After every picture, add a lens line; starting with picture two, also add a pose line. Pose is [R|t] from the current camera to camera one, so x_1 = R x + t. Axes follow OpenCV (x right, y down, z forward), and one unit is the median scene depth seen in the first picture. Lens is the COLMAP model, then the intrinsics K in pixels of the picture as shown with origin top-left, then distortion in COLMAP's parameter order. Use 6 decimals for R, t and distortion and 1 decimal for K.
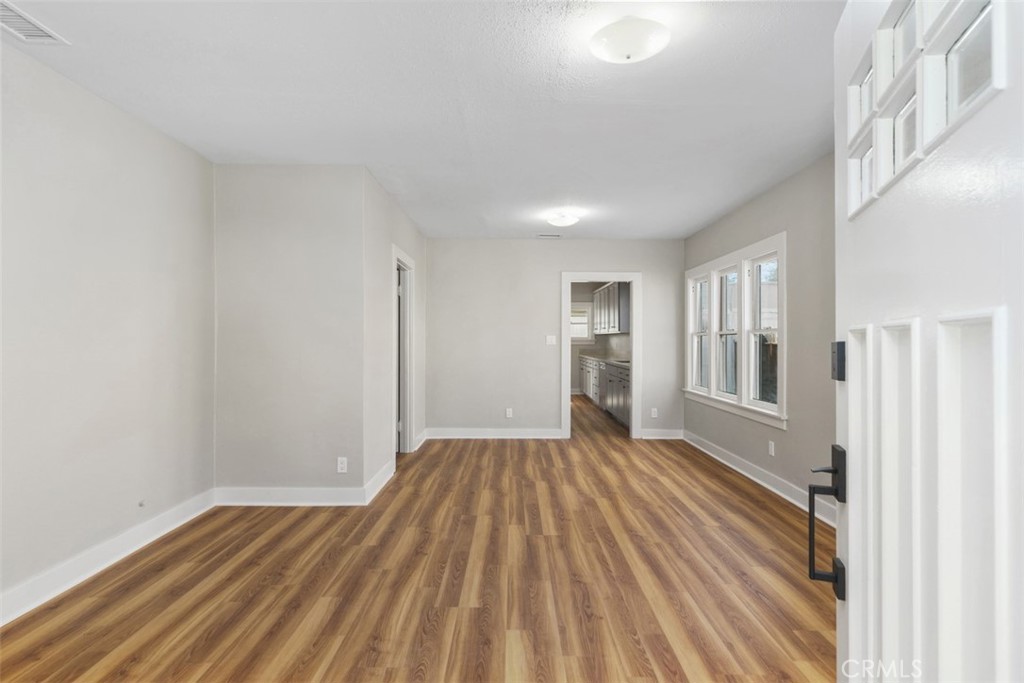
lens RADIAL K [[507.0, 0, 511.0], [0, 507.0, 340.5], [0, 0, 1]] dist [0.001106, -0.000319]
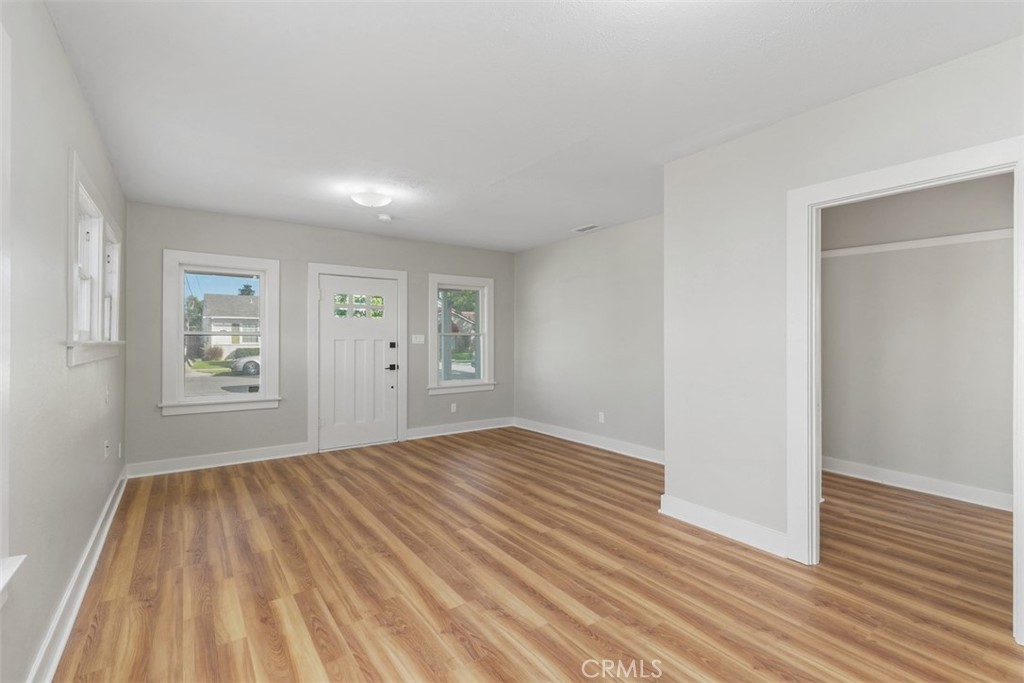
lens RADIAL K [[465.4, 0, 509.0], [0, 465.4, 339.9], [0, 0, 1]] dist [0.007418, -0.000576]
pose [[-0.819816, -0.003154, -0.572618, 0.487532], [-0.004414, 0.999990, 0.000812, -0.006804], [0.572610, 0.003193, -0.819822, 1.629720]]
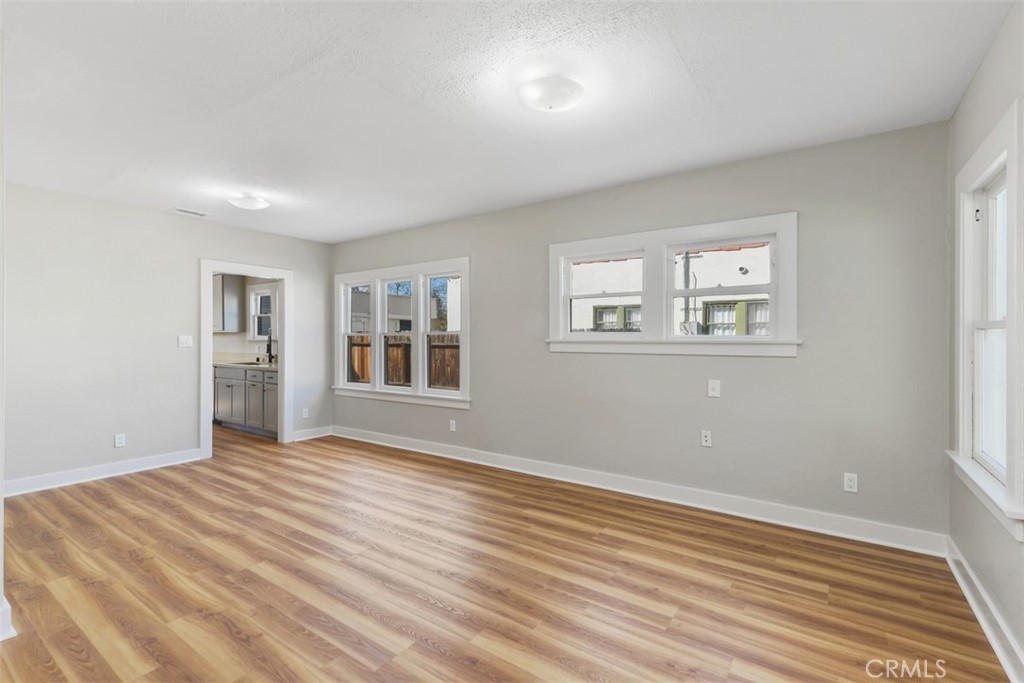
lens RADIAL K [[465.4, 0, 514.8], [0, 465.4, 336.7], [0, 0, 1]] dist [0.007418, -0.000576]
pose [[0.571984, -0.000676, 0.820265, -0.410699], [0.004469, 0.999987, -0.002292, -0.006568], [-0.820253, 0.004977, 0.571980, 0.245874]]
